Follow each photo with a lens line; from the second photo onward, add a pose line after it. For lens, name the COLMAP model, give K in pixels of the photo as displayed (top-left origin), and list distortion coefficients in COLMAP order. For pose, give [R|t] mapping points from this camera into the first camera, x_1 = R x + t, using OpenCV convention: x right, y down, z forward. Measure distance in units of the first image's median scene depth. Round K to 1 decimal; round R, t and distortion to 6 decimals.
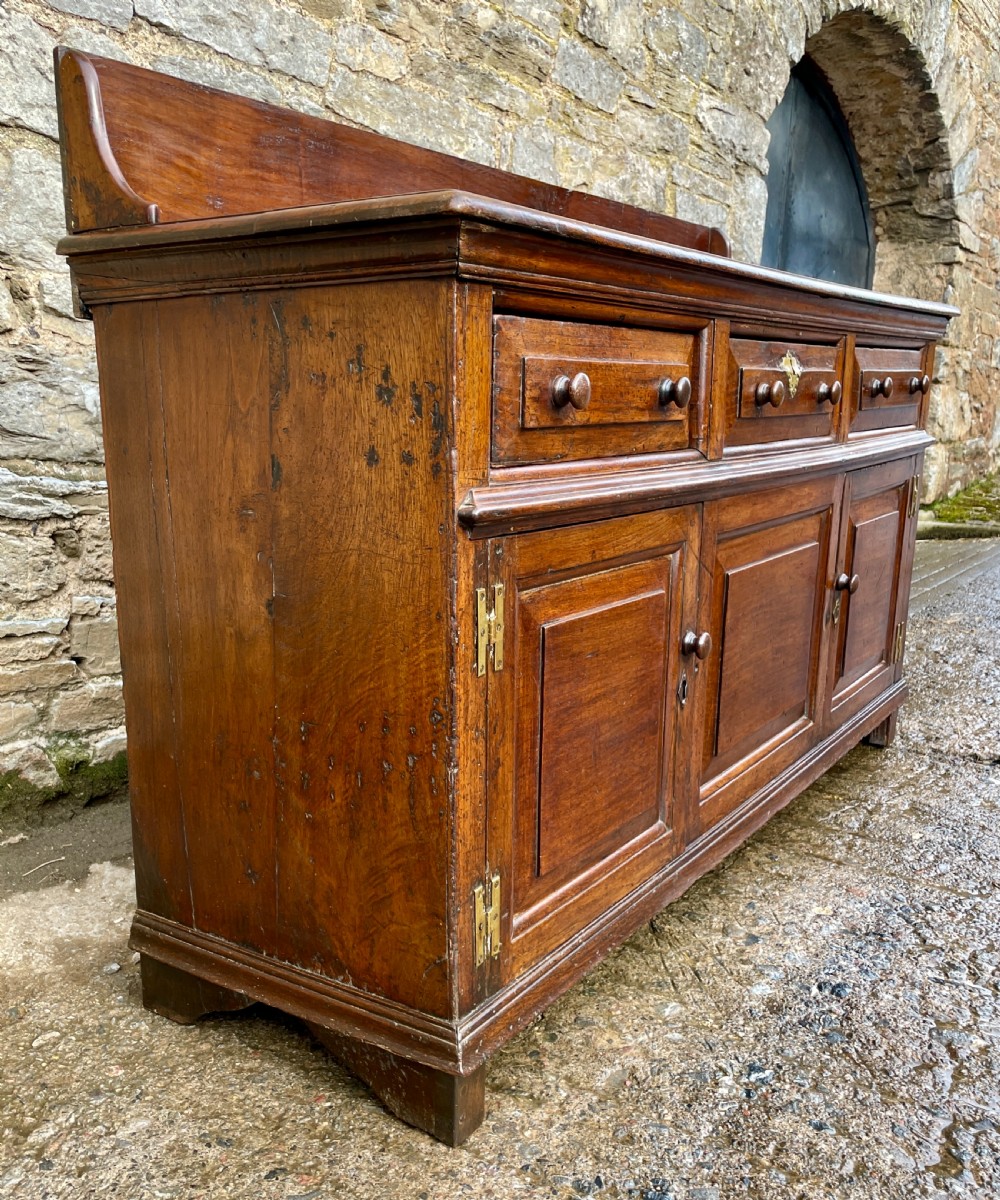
lens RADIAL K [[1110.6, 0, 477.1], [0, 1110.6, 661.8], [0, 0, 1]] dist [0.040579, 0.000000]
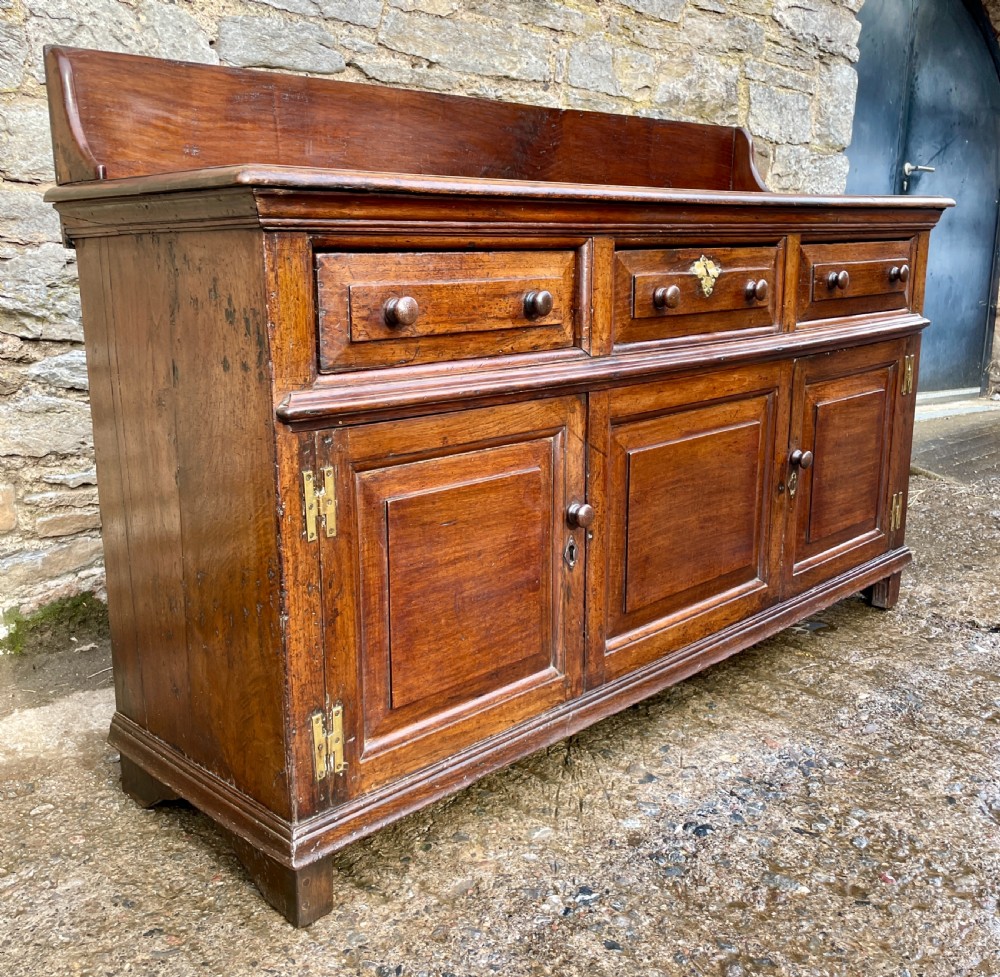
lens RADIAL K [[1029.1, 0, 489.7], [0, 1029.1, 470.8], [0, 0, 1]] dist [0.037103, 0.000000]
pose [[0.981019, 0.029236, -0.191696, 0.338753], [-0.033946, 0.999196, -0.021332, -0.039386], [0.190918, 0.027435, 0.981223, -0.068277]]
